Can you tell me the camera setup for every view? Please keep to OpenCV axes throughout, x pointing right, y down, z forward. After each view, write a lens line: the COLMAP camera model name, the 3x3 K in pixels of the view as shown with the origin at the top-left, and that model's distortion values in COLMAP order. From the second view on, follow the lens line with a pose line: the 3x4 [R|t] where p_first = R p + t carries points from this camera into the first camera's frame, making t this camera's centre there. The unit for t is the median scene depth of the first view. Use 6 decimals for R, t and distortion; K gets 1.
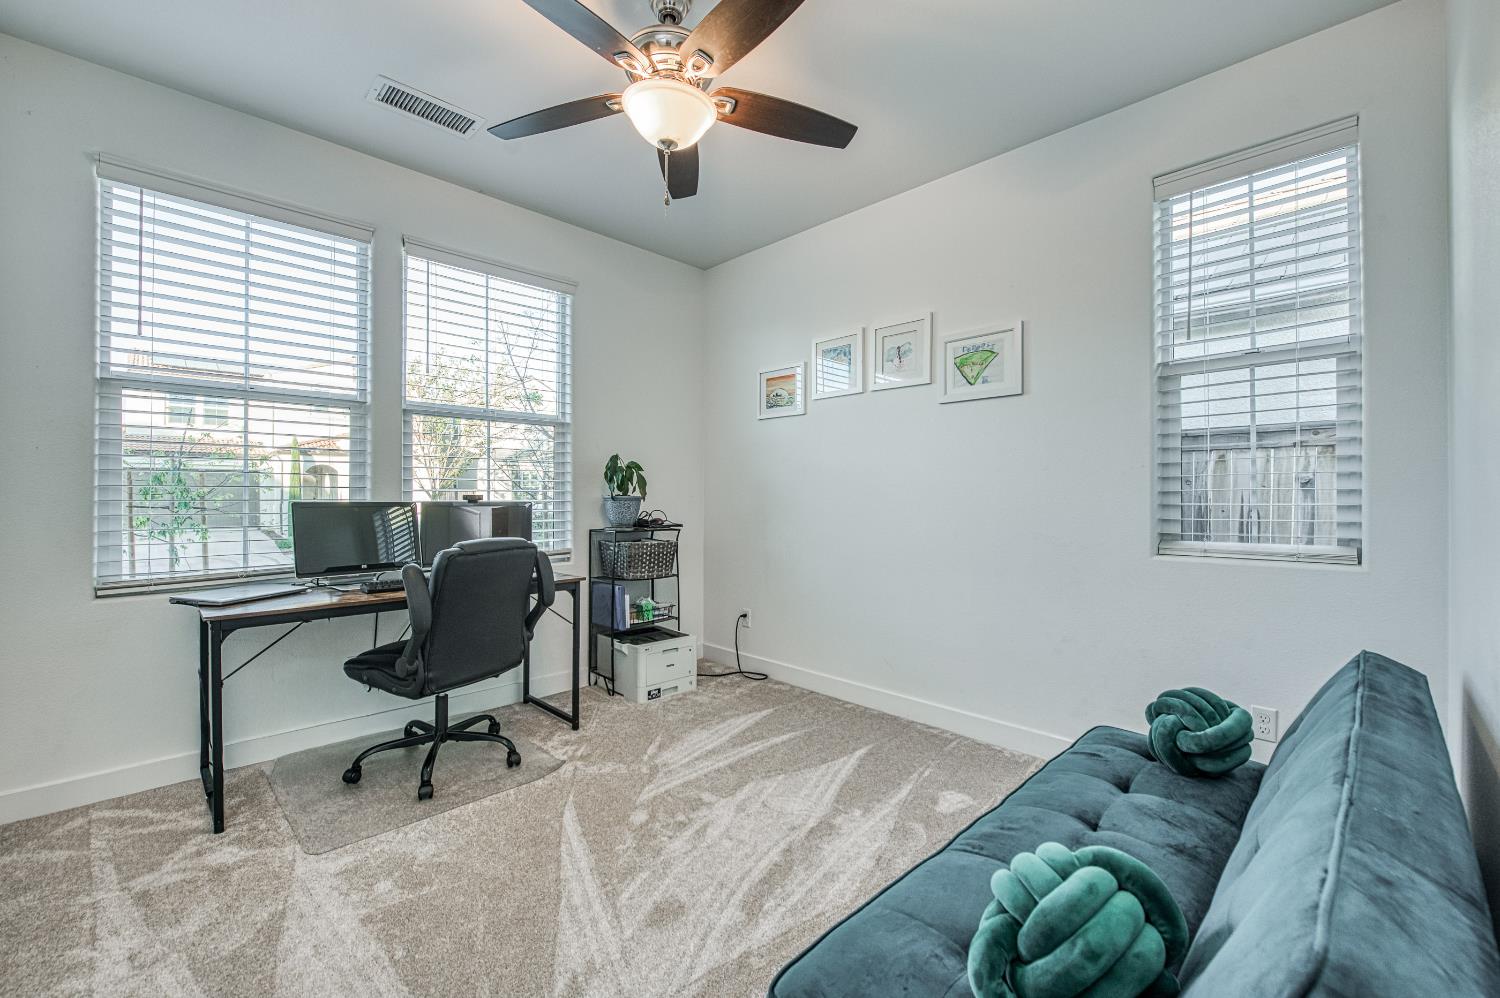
lens RADIAL K [[611.2, 0, 742.3], [0, 611.2, 500.7], [0, 0, 1]] dist [-0.000391, -0.000246]
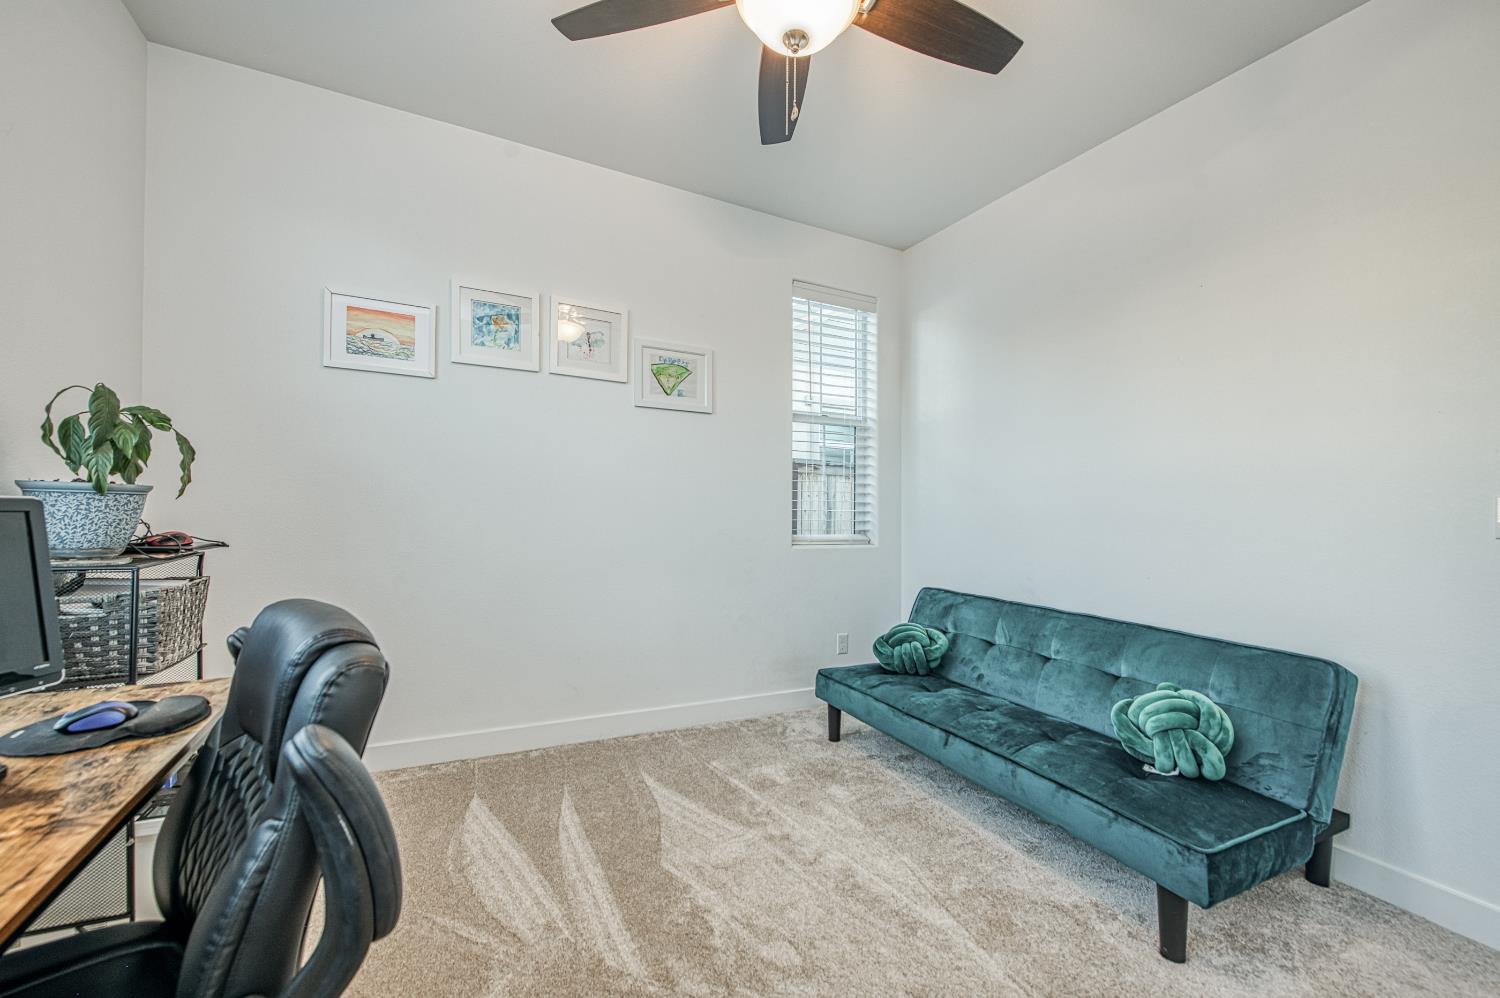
lens RADIAL K [[611.2, 0, 743.0], [0, 611.2, 500.8], [0, 0, 1]] dist [-0.000391, -0.000246]
pose [[0.300015, 0.011469, 0.953866, -0.574732], [-0.023010, 0.999724, -0.004783, -0.004983], [-0.953657, -0.020514, 0.300196, 0.545625]]
